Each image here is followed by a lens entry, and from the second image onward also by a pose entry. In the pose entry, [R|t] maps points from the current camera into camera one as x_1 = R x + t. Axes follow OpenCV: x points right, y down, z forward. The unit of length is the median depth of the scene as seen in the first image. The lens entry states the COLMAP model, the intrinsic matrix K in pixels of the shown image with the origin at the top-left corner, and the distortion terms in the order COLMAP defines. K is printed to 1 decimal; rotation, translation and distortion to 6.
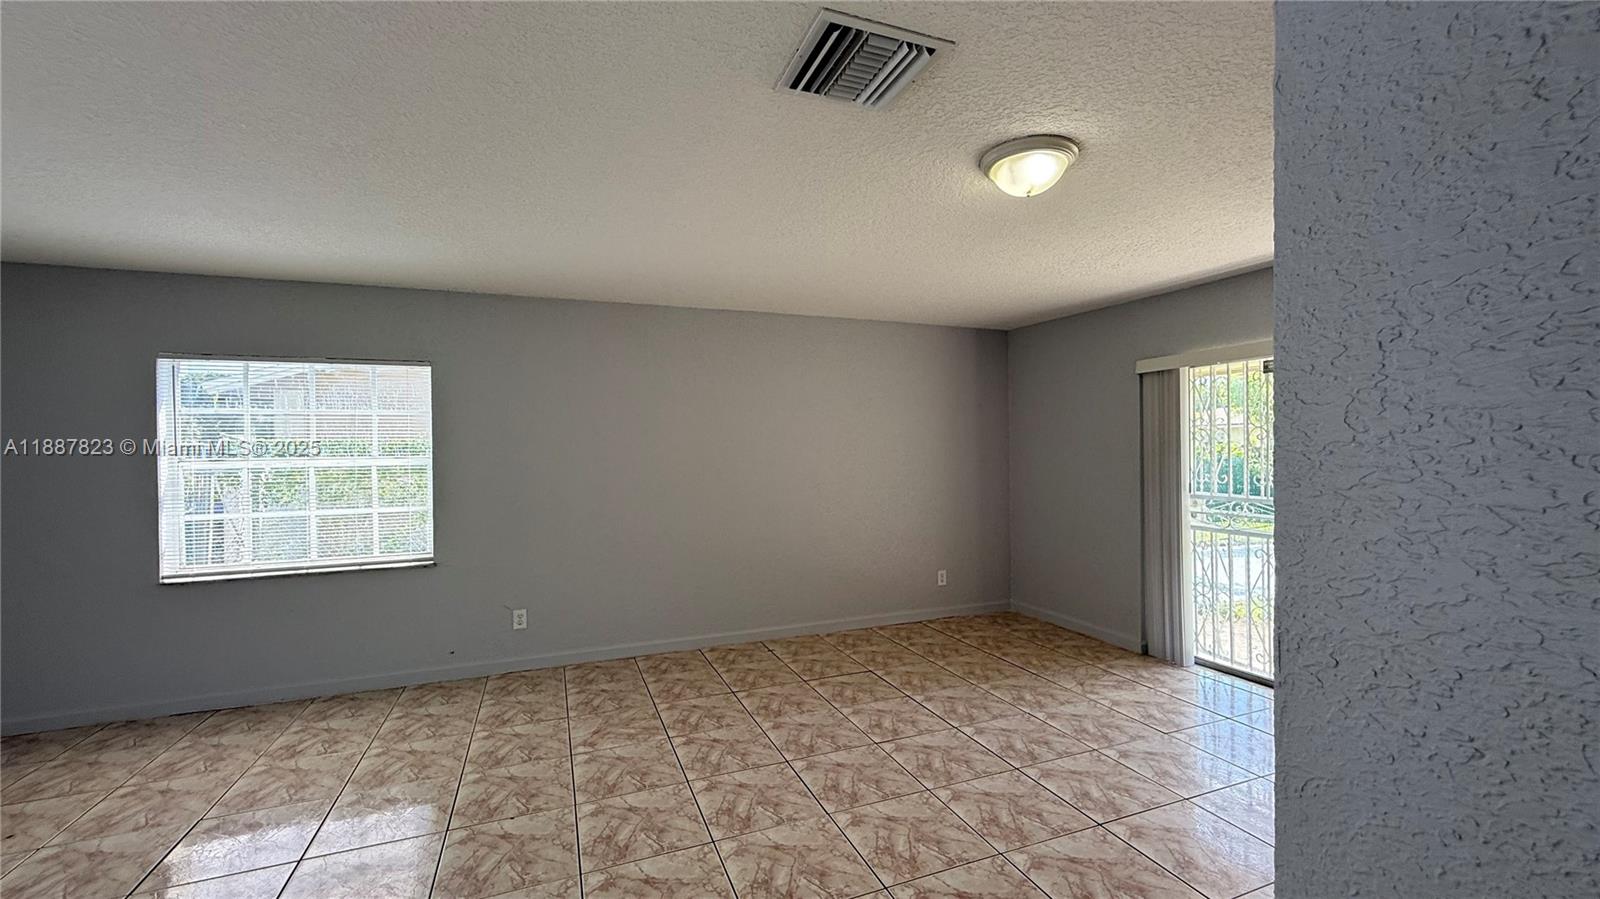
lens RADIAL K [[638.1, 0, 799.0], [0, 638.1, 450.9], [0, 0, 1]] dist [0.000317, -0.000200]
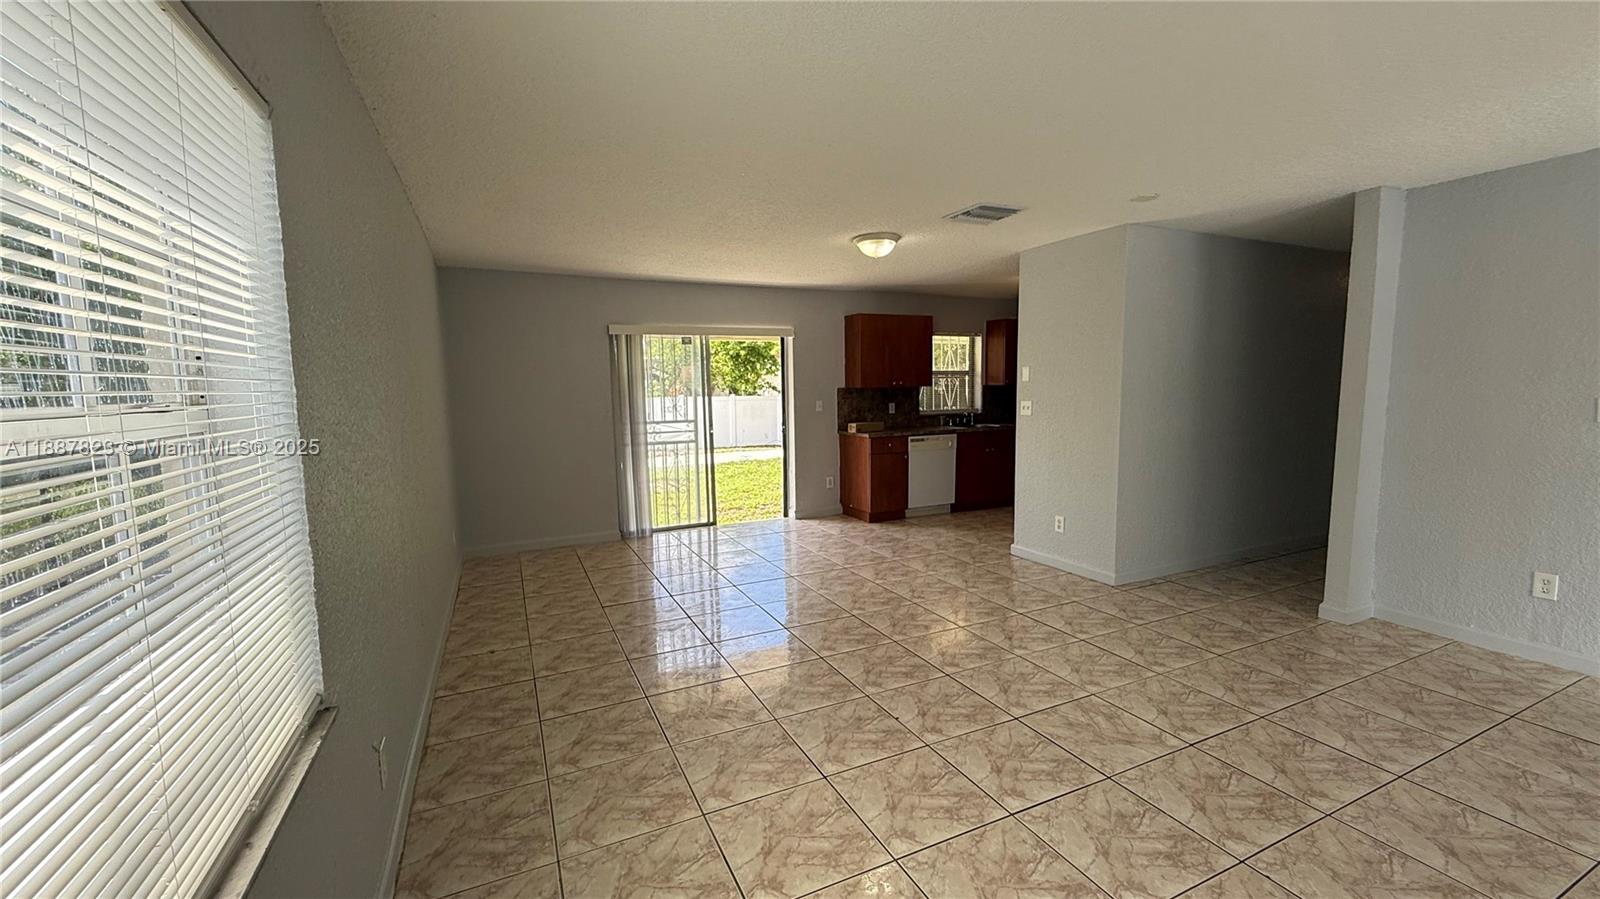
lens RADIAL K [[638.1, 0, 799.5], [0, 638.1, 450.3], [0, 0, 1]] dist [0.000317, -0.000200]
pose [[-0.063329, -0.088767, 0.994037, -1.070555], [0.021581, 0.995682, 0.090289, 0.011141], [-0.997759, 0.027170, -0.061140, 0.880702]]
